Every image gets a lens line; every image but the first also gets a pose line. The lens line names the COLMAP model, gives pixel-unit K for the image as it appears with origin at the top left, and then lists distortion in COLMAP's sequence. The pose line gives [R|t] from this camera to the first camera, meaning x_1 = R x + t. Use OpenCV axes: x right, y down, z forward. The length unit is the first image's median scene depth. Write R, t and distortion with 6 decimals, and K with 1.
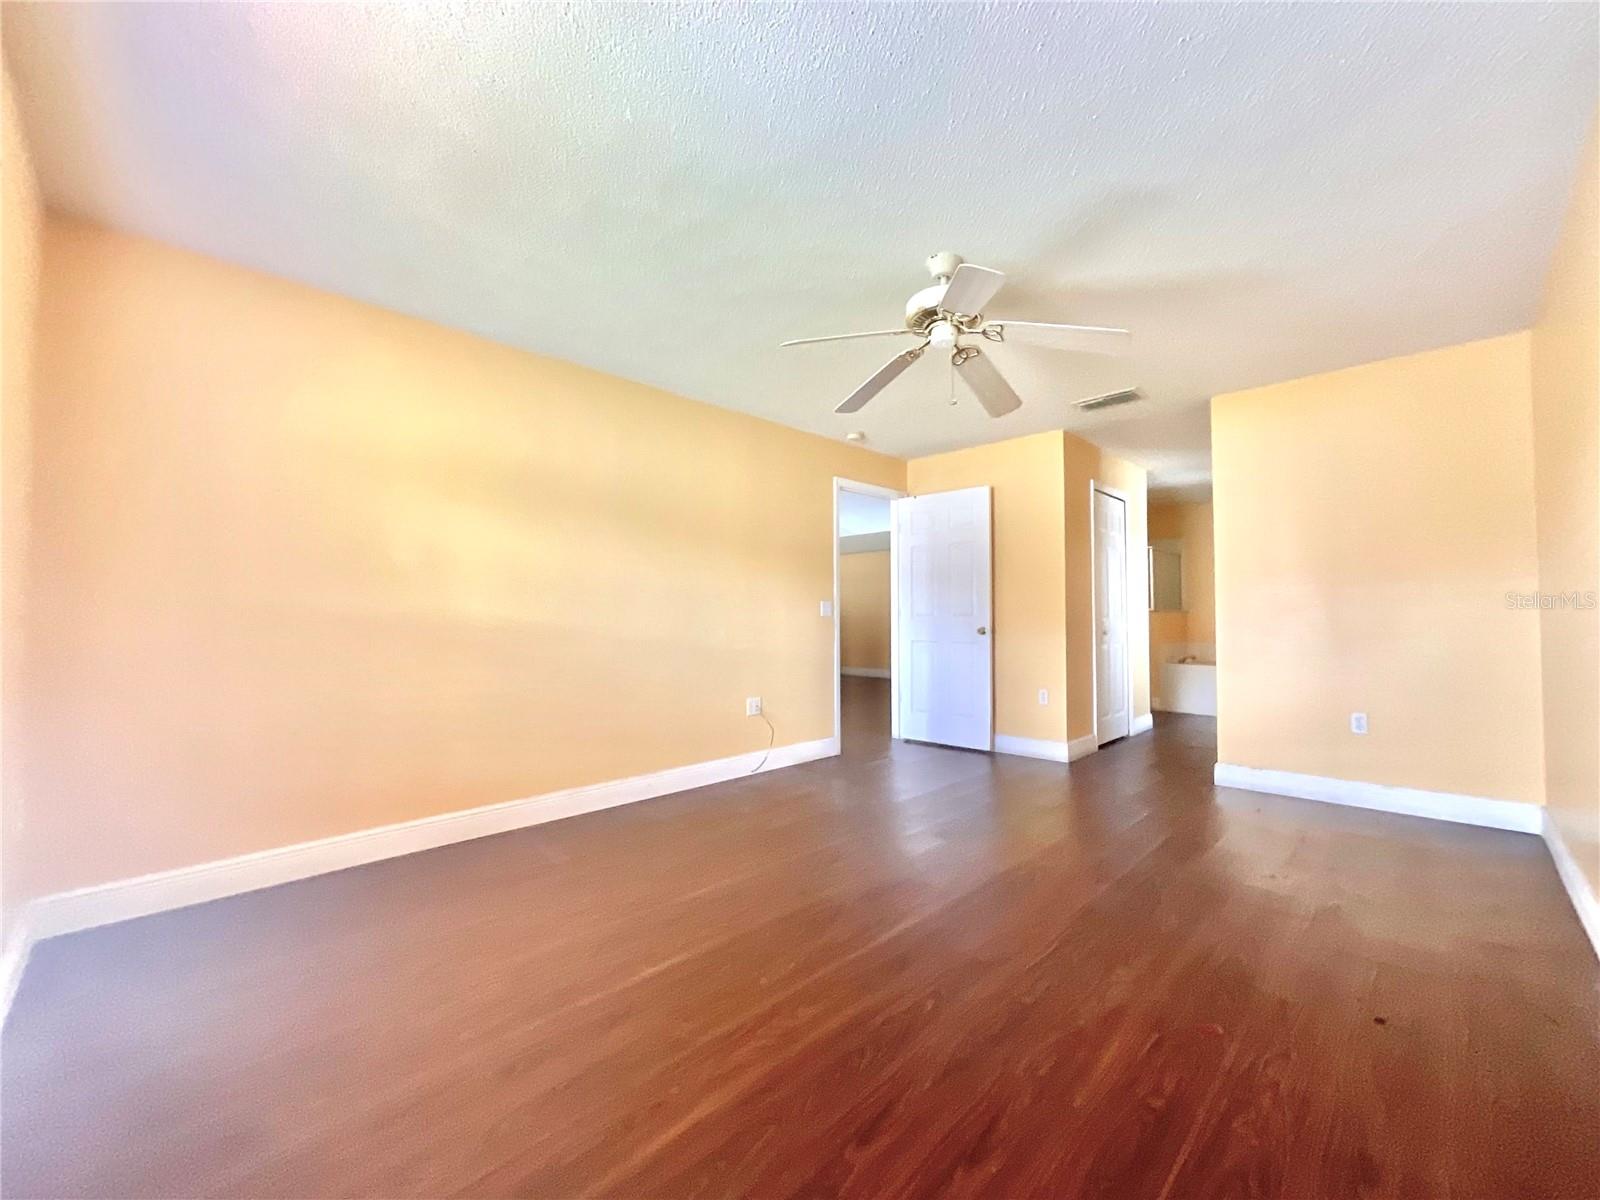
lens RADIAL K [[655.3, 0, 801.6], [0, 655.3, 601.7], [0, 0, 1]] dist [-0.019769, -0.000583]
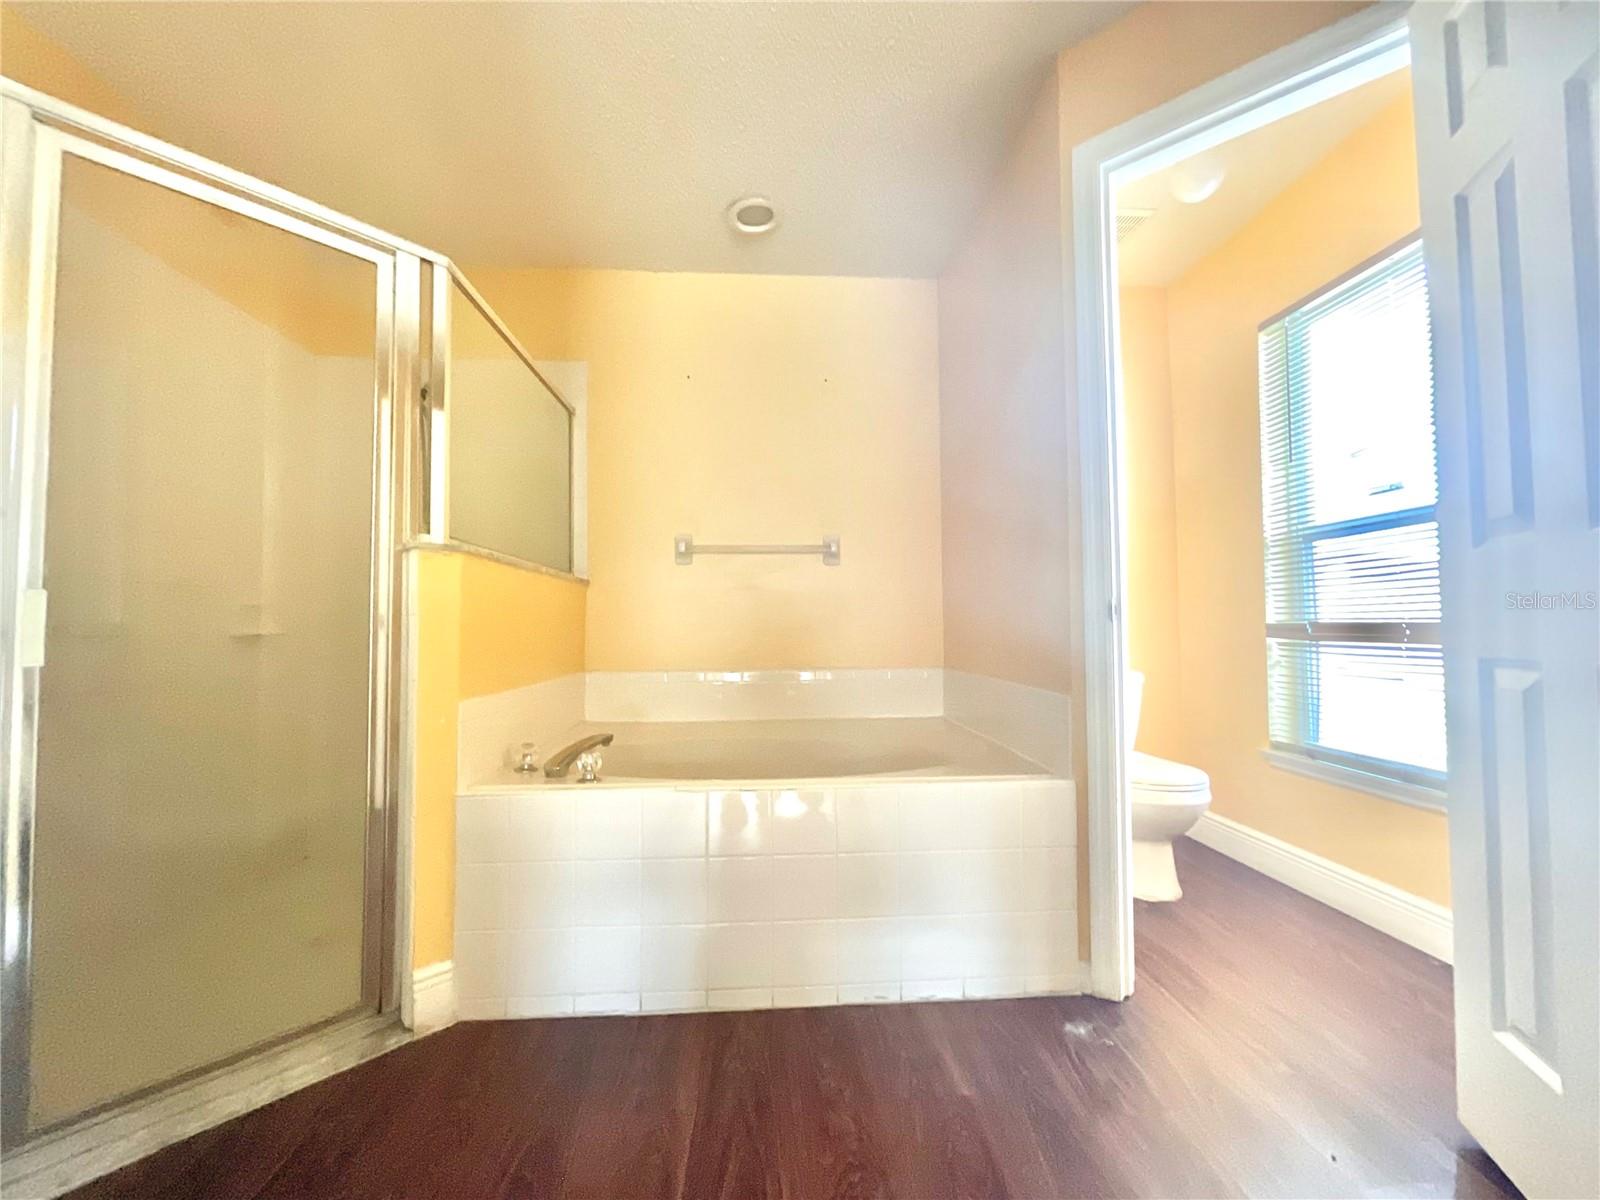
lens RADIAL K [[655.3, 0, 800.6], [0, 655.3, 602.3], [0, 0, 1]] dist [-0.019769, -0.000583]
pose [[0.657295, 0.028546, 0.753092, 0.414510], [-0.012531, 0.999558, -0.026952, 0.034937], [-0.753529, 0.008279, 0.657363, 0.700923]]
